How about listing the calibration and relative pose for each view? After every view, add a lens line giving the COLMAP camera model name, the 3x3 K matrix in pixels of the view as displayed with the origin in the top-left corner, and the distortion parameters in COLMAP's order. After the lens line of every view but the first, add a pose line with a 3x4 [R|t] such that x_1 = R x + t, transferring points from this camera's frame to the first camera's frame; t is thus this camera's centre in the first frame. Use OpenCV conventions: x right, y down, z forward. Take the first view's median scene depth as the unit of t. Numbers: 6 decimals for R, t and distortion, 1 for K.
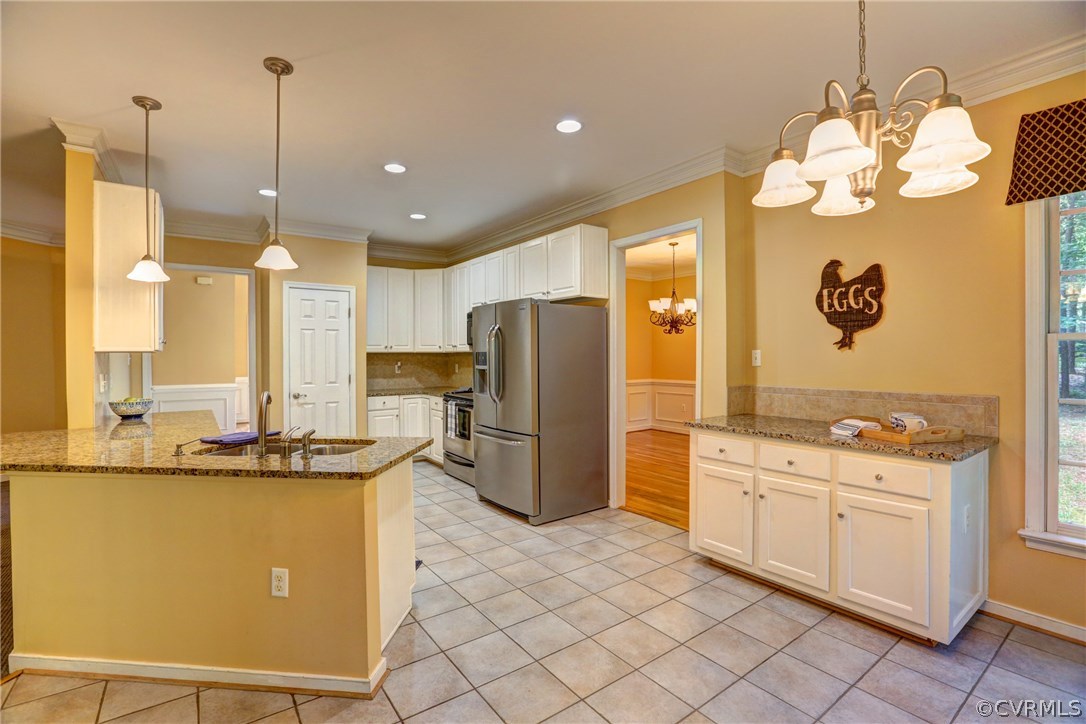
lens RADIAL K [[492.1, 0, 546.5], [0, 492.1, 358.2], [0, 0, 1]] dist [-0.065215, 0.023009]
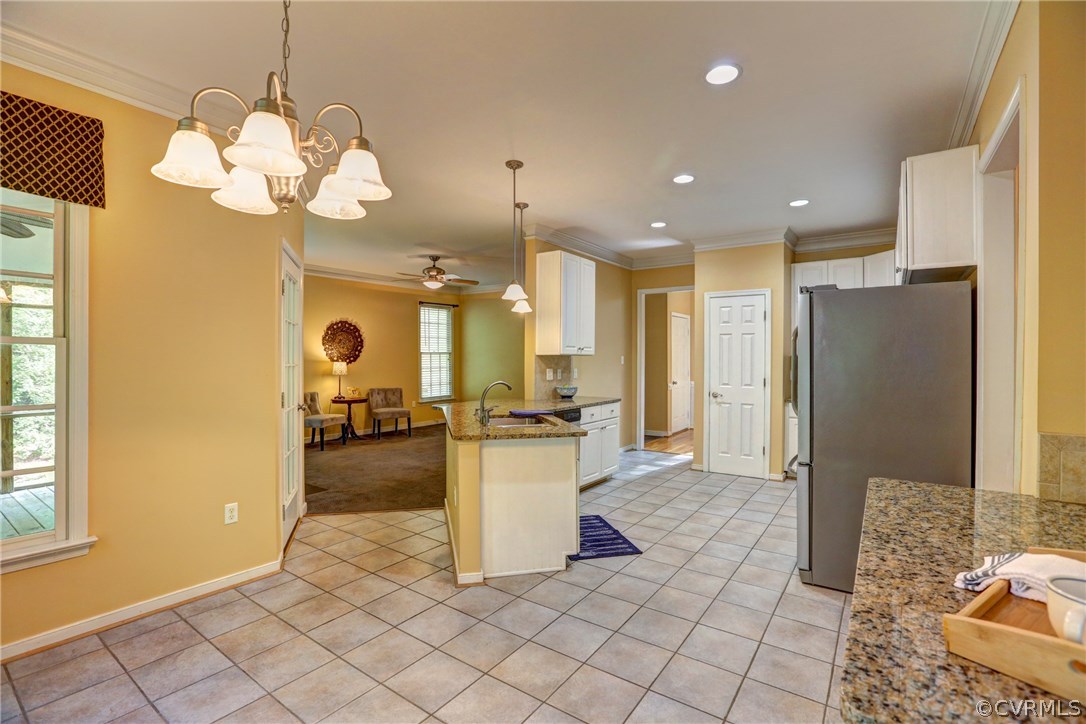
lens RADIAL K [[492.1, 0, 546.5], [0, 492.1, 358.2], [0, 0, 1]] dist [-0.065215, 0.023009]
pose [[0.311687, 0.006335, -0.950164, 0.677119], [-0.011857, 0.999926, 0.002777, -0.007174], [0.950111, 0.010401, 0.311739, 0.458591]]
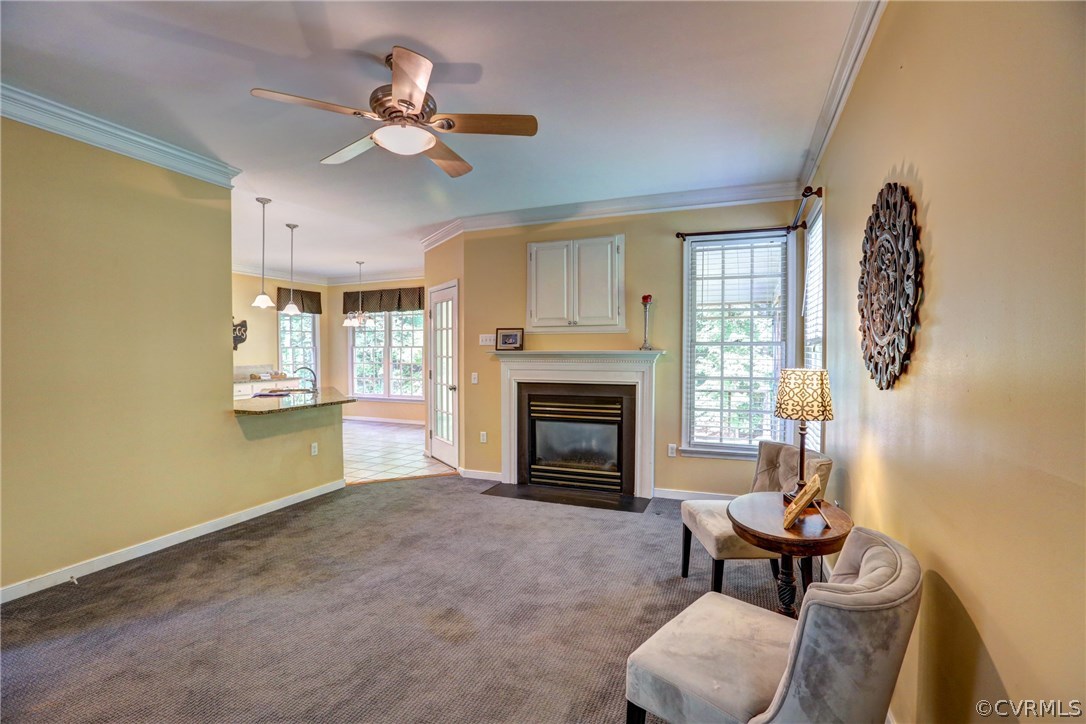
lens RADIAL K [[492.1, 0, 546.5], [0, 492.1, 358.2], [0, 0, 1]] dist [-0.065215, 0.023009]
pose [[-0.528324, -0.008245, 0.849003, -2.343124], [0.012467, 0.999770, 0.017467, -0.000704], [-0.848952, 0.019812, -0.528099, 0.877221]]
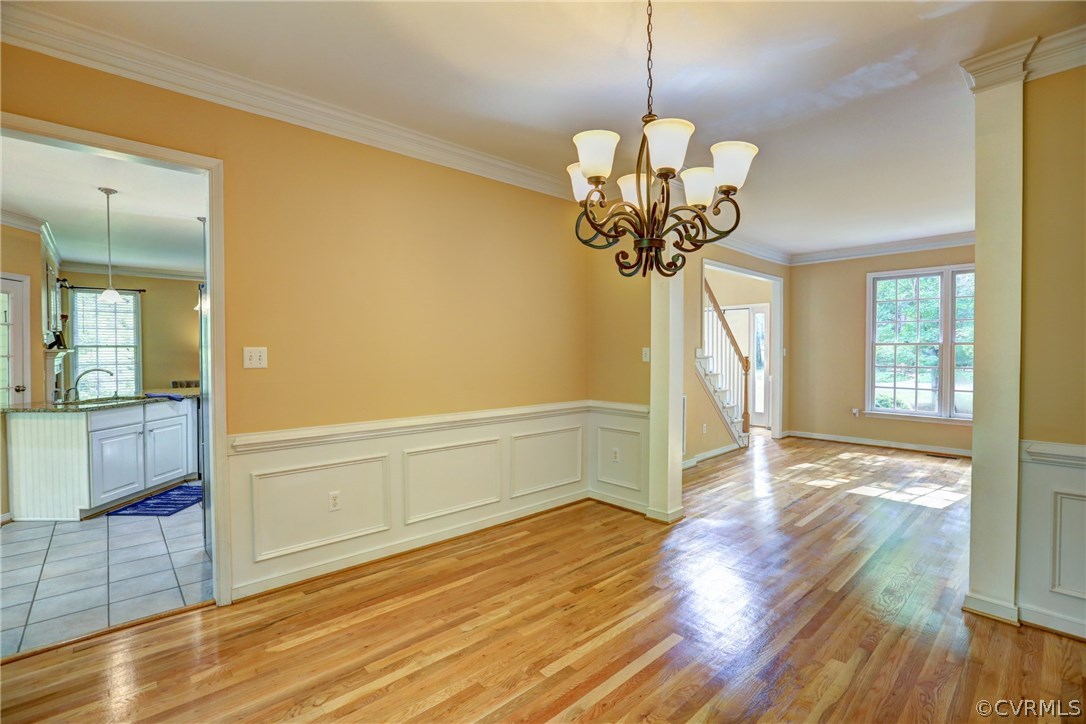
lens RADIAL K [[492.1, 0, 546.5], [0, 492.1, 358.2], [0, 0, 1]] dist [-0.065215, 0.023009]
pose [[0.108237, 0.018307, -0.993957, 1.035495], [-0.007990, 0.999814, 0.017545, -0.012966], [0.994093, 0.006042, 0.108363, 1.805575]]
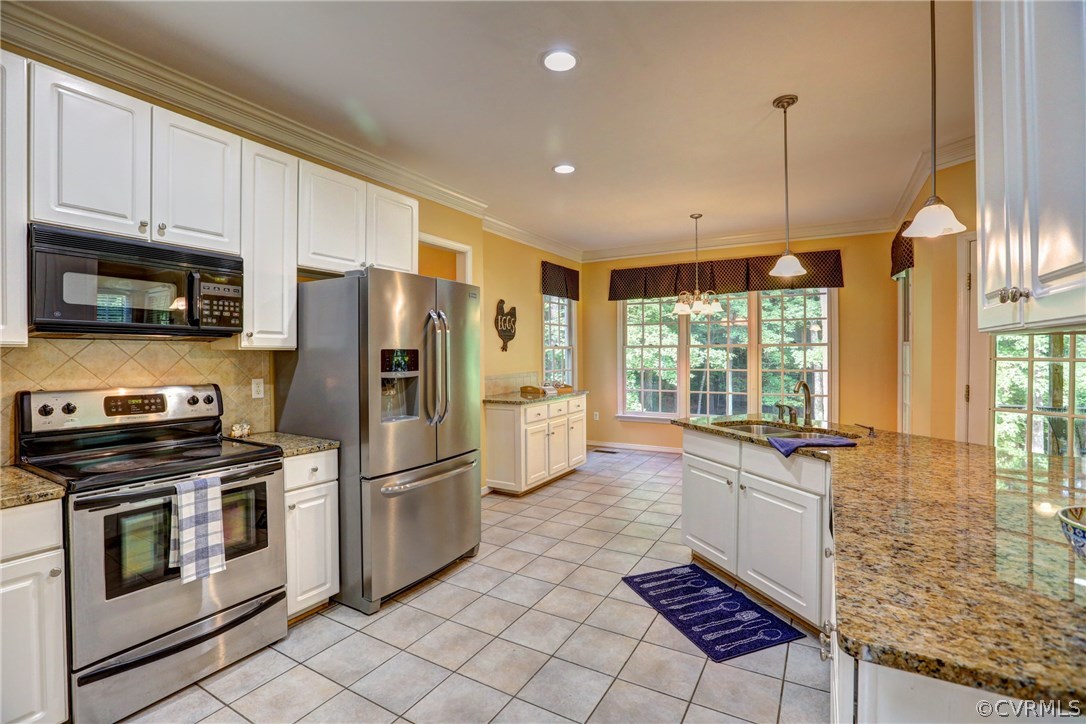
lens RADIAL K [[492.1, 0, 546.5], [0, 492.1, 358.2], [0, 0, 1]] dist [-0.065215, 0.023009]
pose [[-0.394263, -0.000936, 0.918997, -1.026062], [0.015721, 0.999846, 0.007763, -0.004540], [-0.918863, 0.017508, -0.394187, 1.463777]]
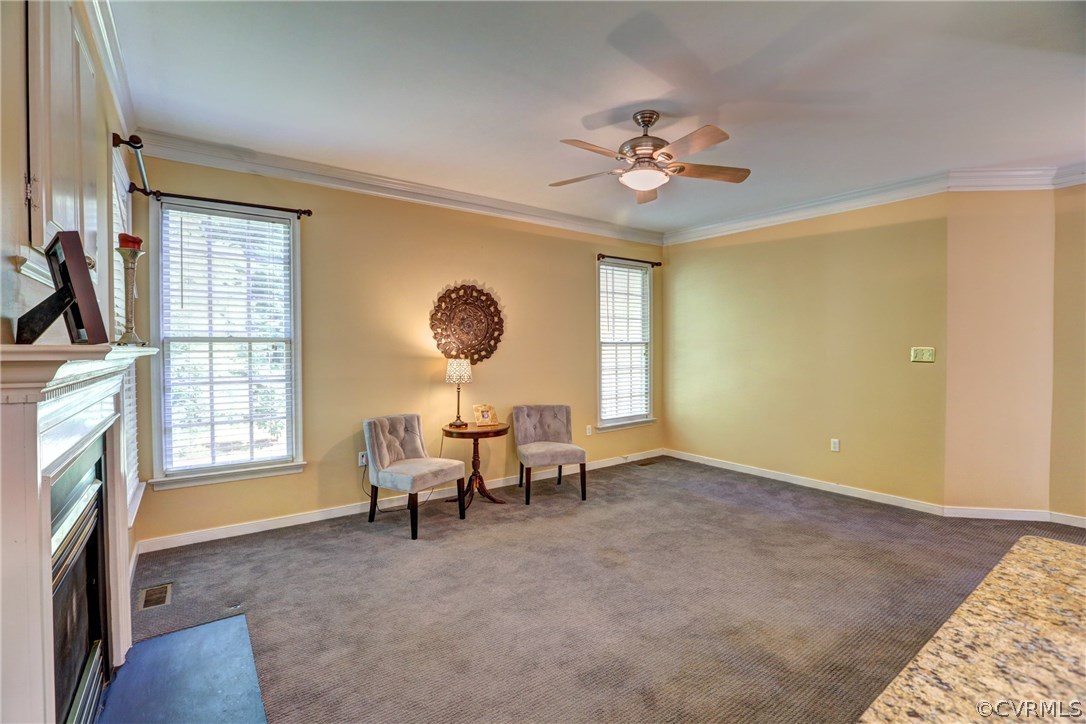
lens RADIAL K [[492.1, 0, 546.5], [0, 492.1, 358.2], [0, 0, 1]] dist [-0.065215, 0.023009]
pose [[-0.008750, 0.020619, -0.999749, -0.629268], [-0.011614, 0.999718, 0.020720, -0.002226], [0.999894, 0.011792, -0.008508, 0.484128]]
